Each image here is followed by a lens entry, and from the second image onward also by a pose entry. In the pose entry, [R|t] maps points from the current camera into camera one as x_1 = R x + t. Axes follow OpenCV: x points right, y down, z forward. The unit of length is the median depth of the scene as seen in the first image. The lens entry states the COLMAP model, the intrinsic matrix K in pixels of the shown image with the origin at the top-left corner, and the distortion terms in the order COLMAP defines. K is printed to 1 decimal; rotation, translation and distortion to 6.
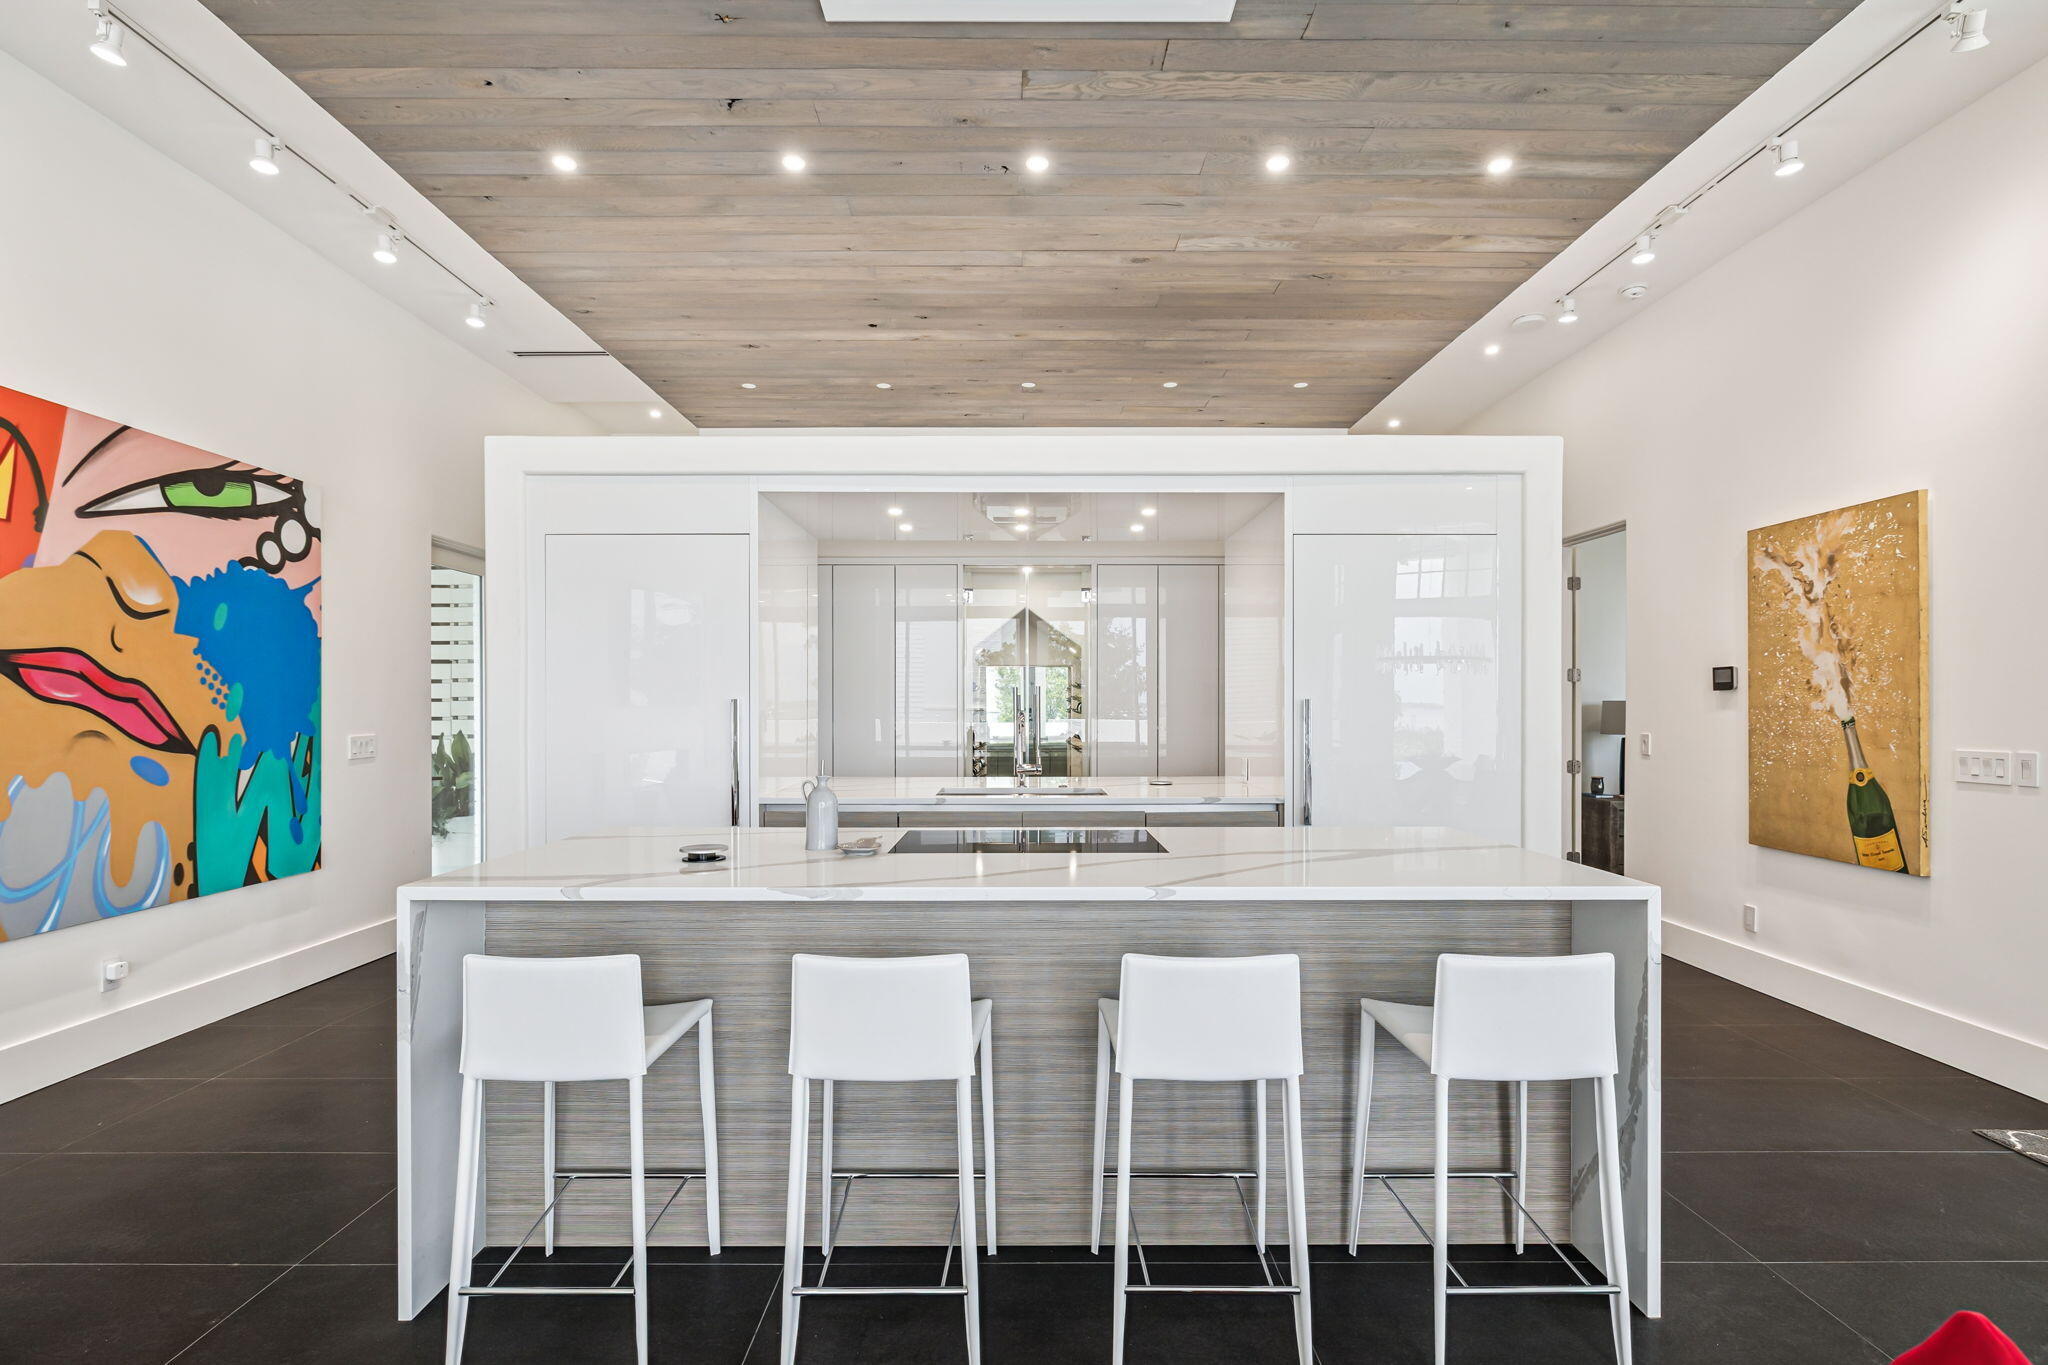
lens RADIAL K [[976.7, 0, 1026.4], [0, 976.7, 708.5], [0, 0, 1]] dist [-0.002839, 0.001219]
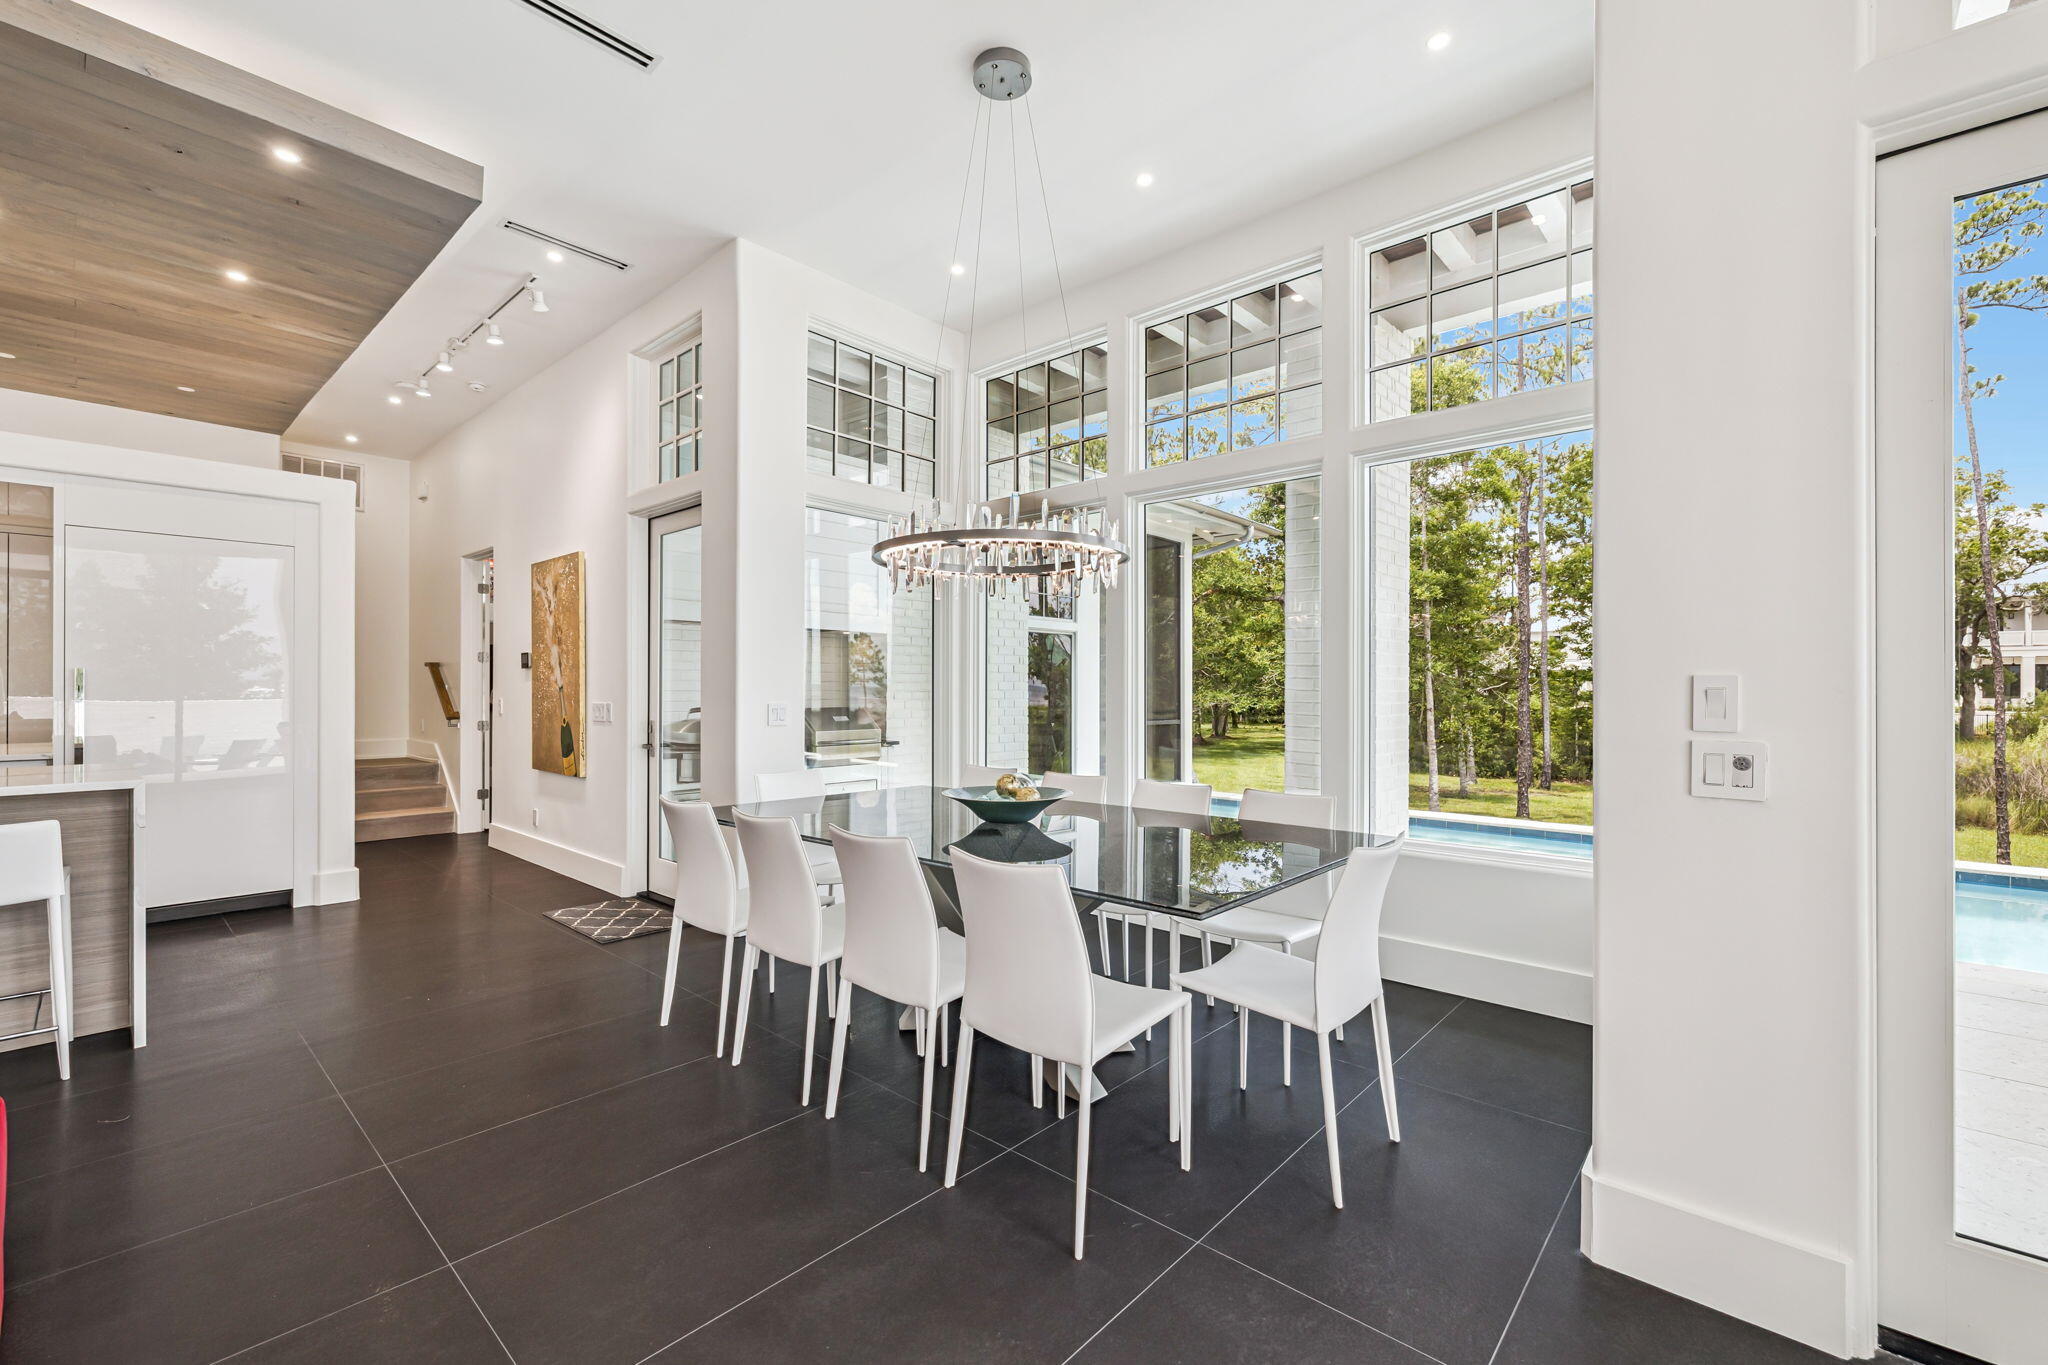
lens RADIAL K [[860.3, 0, 1020.7], [0, 860.3, 686.6], [0, 0, 1]] dist [0.000238, 0.000234]
pose [[0.676660, 0.002501, 0.736292, 0.292026], [0.000429, 0.999993, -0.003791, 0.017076], [-0.736296, 0.002881, 0.676654, -0.523075]]
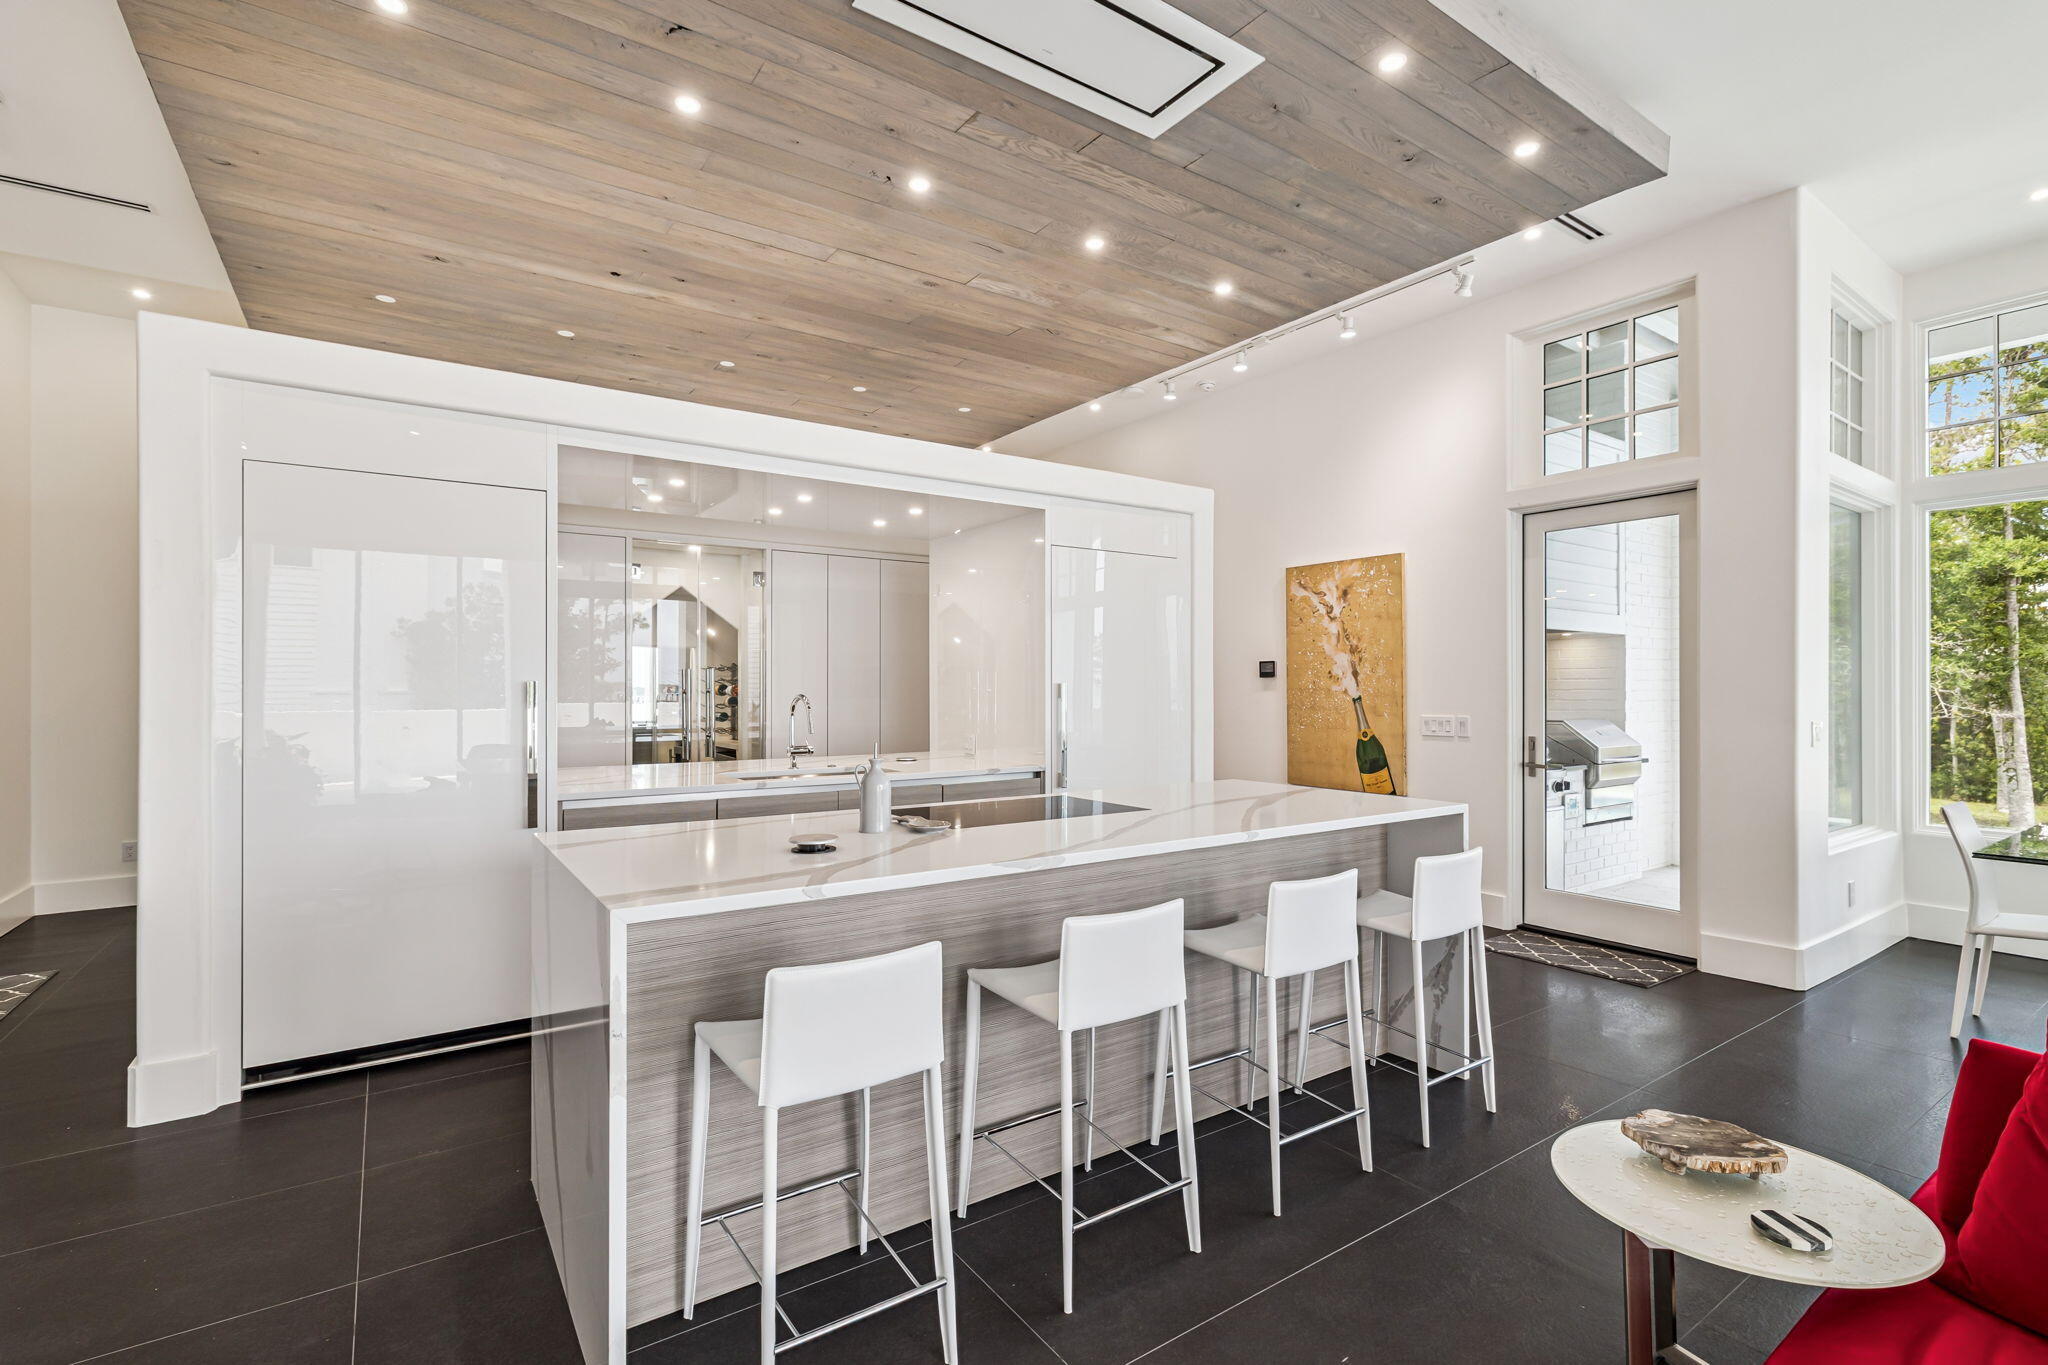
lens RADIAL K [[932.6, 0, 1024.0], [0, 932.6, 682.5], [0, 0, 1]] dist [-0.003528, 0.004495]
pose [[0.828710, 0.003204, 0.559670, -0.396455], [0.001453, 0.999968, -0.007876, -0.001278], [-0.559677, 0.007340, 0.828678, 0.075489]]
